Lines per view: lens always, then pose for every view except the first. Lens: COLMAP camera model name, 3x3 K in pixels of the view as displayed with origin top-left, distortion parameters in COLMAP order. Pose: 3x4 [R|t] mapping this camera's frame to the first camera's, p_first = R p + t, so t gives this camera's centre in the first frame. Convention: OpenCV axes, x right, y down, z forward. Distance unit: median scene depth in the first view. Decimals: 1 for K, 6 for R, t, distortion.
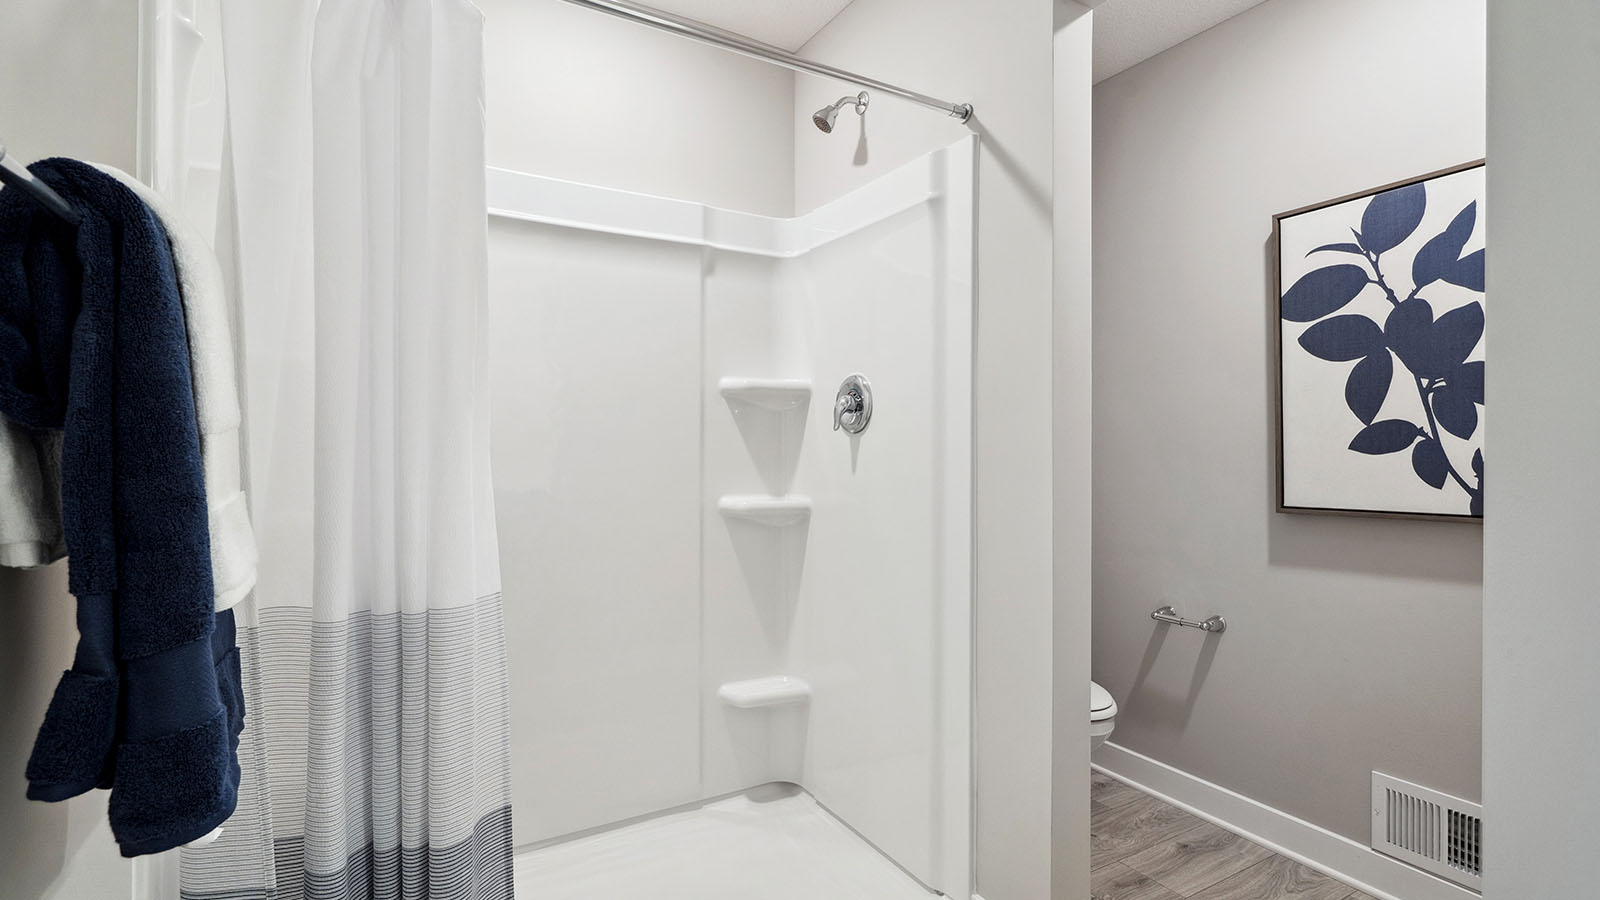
lens RADIAL K [[723.4, 0, 803.4], [0, 723.4, 439.0], [0, 0, 1]] dist [0.011813, -0.001970]
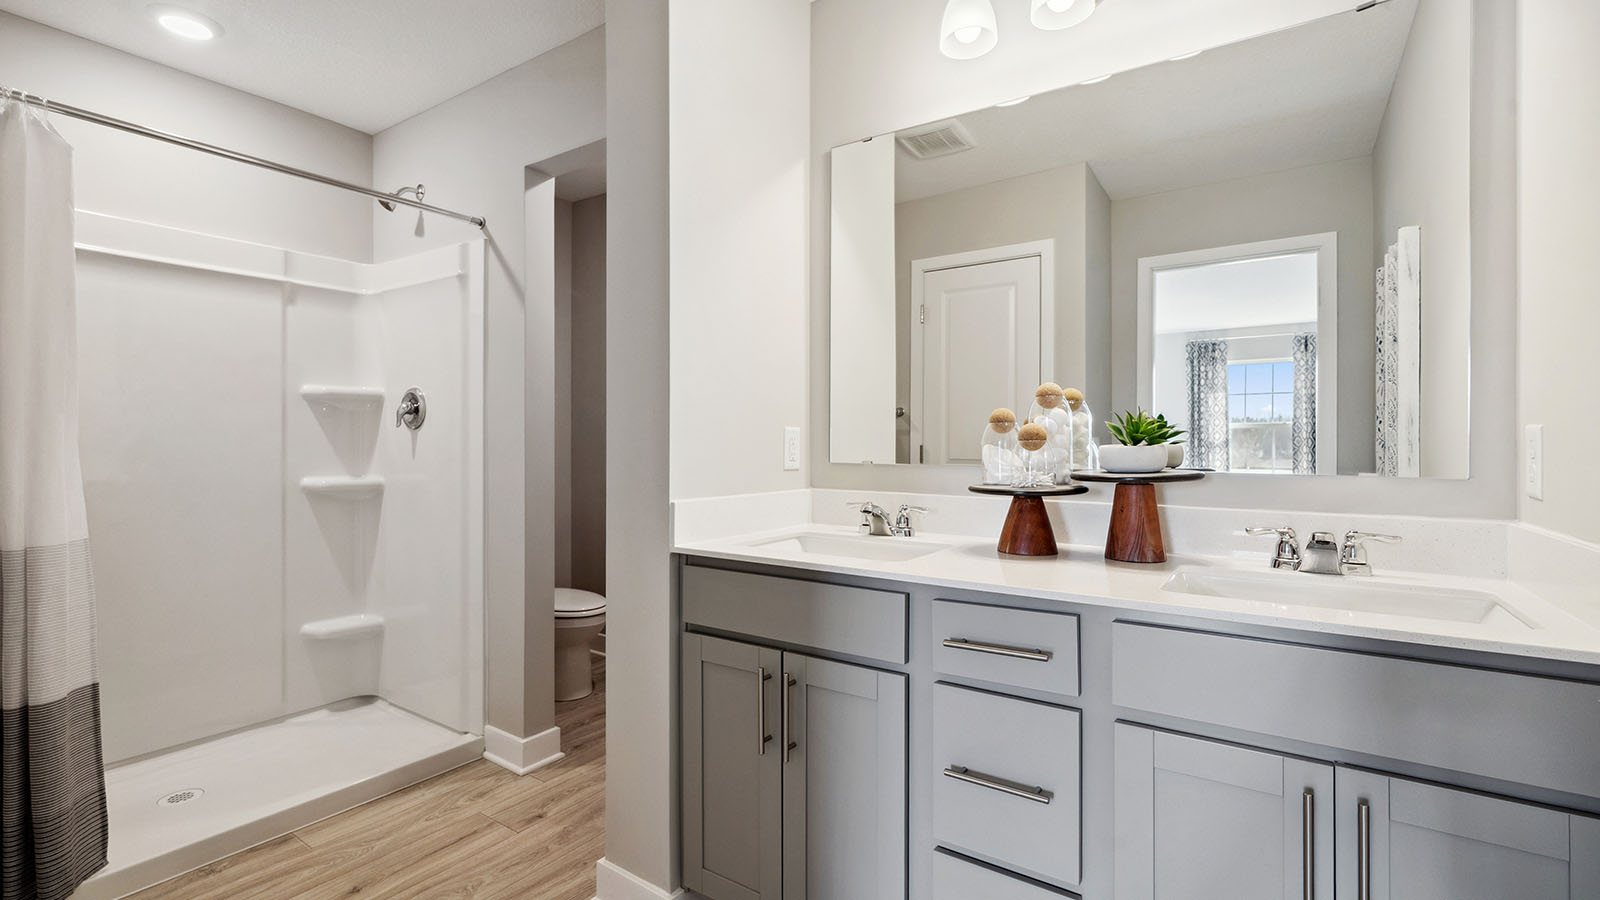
lens RADIAL K [[723.4, 0, 811.5], [0, 723.4, 437.5], [0, 0, 1]] dist [0.011813, -0.001970]
pose [[0.910137, -0.001260, 0.414306, 0.175678], [-0.001957, 0.999971, 0.007341, -0.003182], [-0.414304, -0.007492, 0.910108, -0.553941]]
